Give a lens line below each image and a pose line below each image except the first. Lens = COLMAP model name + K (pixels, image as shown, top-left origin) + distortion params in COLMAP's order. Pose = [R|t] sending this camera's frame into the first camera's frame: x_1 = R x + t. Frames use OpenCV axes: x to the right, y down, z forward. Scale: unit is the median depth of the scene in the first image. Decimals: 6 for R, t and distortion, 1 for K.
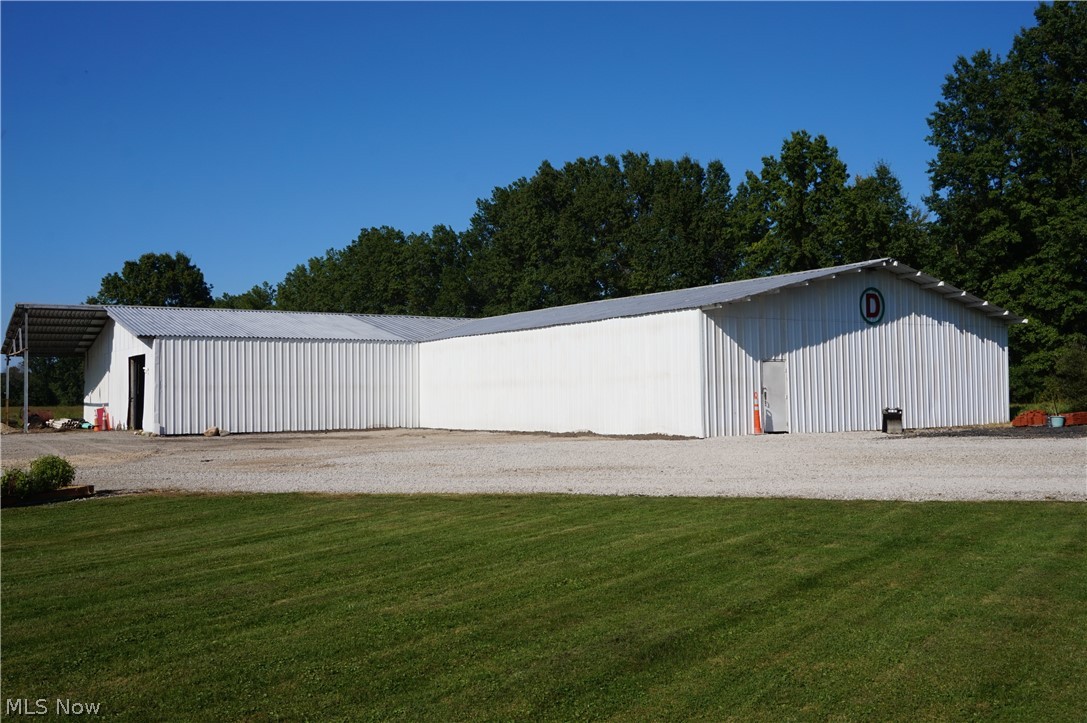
lens RADIAL K [[1020.8, 0, 543.5], [0, 1020.8, 361.5], [0, 0, 1]] dist [-0.009282, 0.012235]
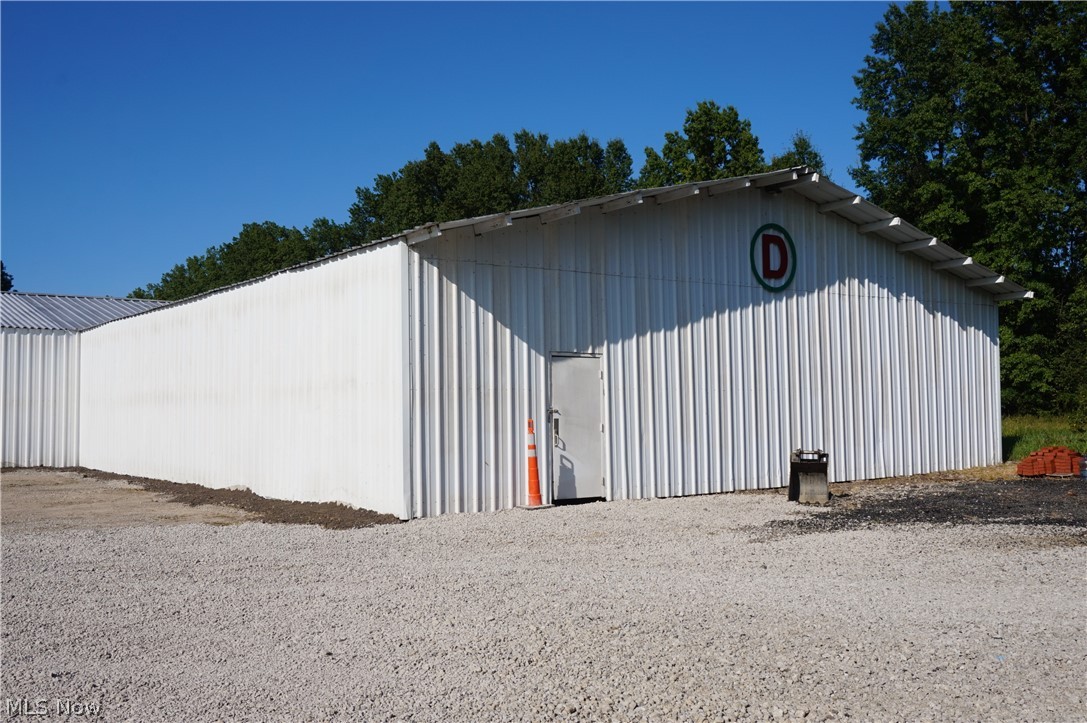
lens RADIAL K [[1020.7, 0, 544.8], [0, 1020.7, 348.0], [0, 0, 1]] dist [0.002070, -0.023617]
pose [[0.997498, 0.004712, 0.070538, 0.070854], [-0.003004, 0.999700, -0.024300, 0.003132], [-0.070632, 0.024027, 0.997213, 0.203628]]
